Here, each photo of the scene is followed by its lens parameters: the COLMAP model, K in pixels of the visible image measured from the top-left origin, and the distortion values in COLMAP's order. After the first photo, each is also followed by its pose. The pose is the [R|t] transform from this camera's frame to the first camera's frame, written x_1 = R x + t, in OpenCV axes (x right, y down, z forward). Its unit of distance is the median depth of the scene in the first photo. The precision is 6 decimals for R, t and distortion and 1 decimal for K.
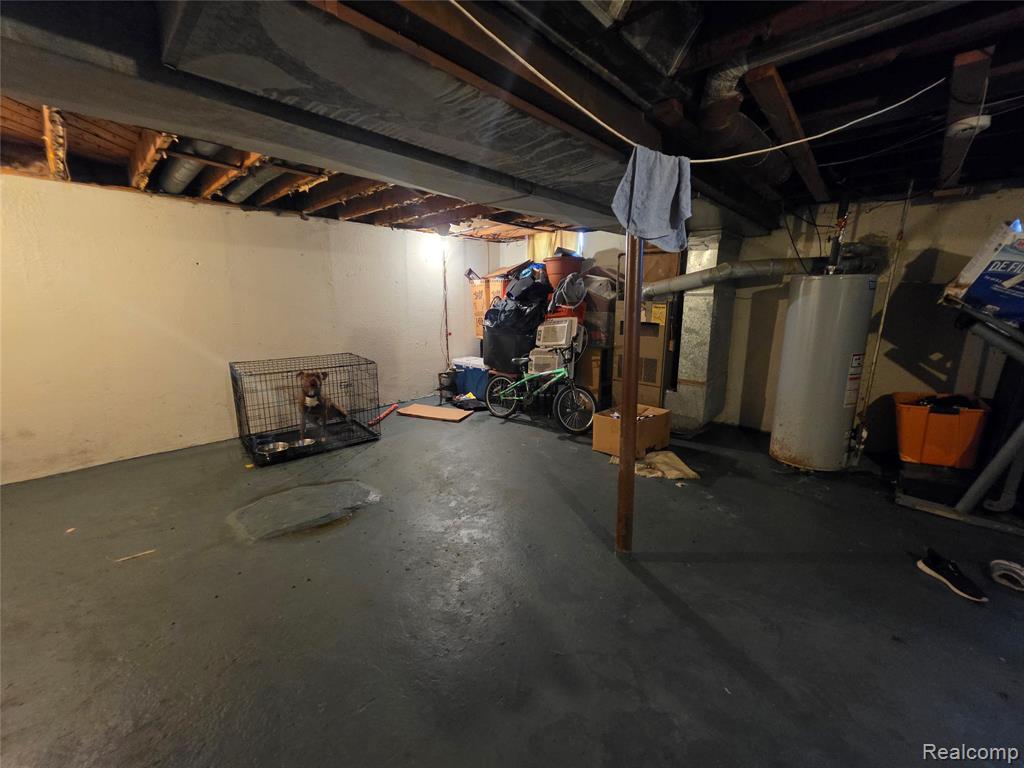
lens RADIAL K [[409.2, 0, 510.1], [0, 409.2, 384.0], [0, 0, 1]] dist [-0.005512, -0.000887]
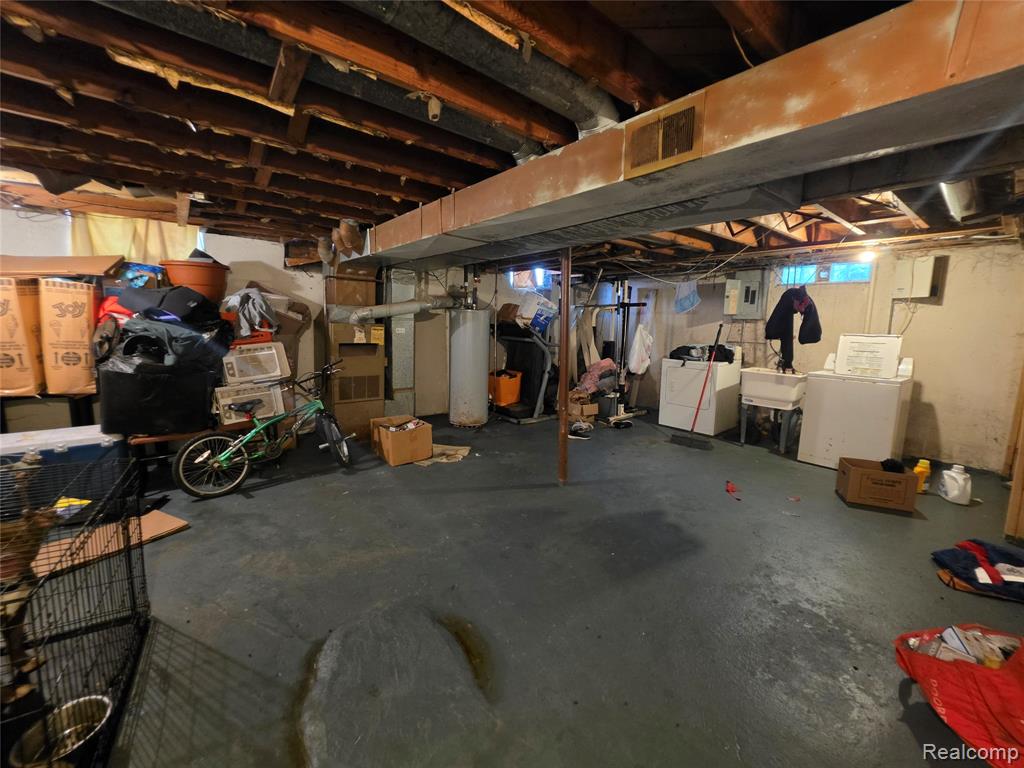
lens RADIAL K [[409.2, 0, 509.0], [0, 409.2, 379.6], [0, 0, 1]] dist [-0.005512, -0.000887]
pose [[0.128220, -0.136902, 0.982251, -0.619430], [0.180456, 0.977113, 0.112629, -0.098308], [-0.975190, 0.162812, 0.149991, 0.430204]]
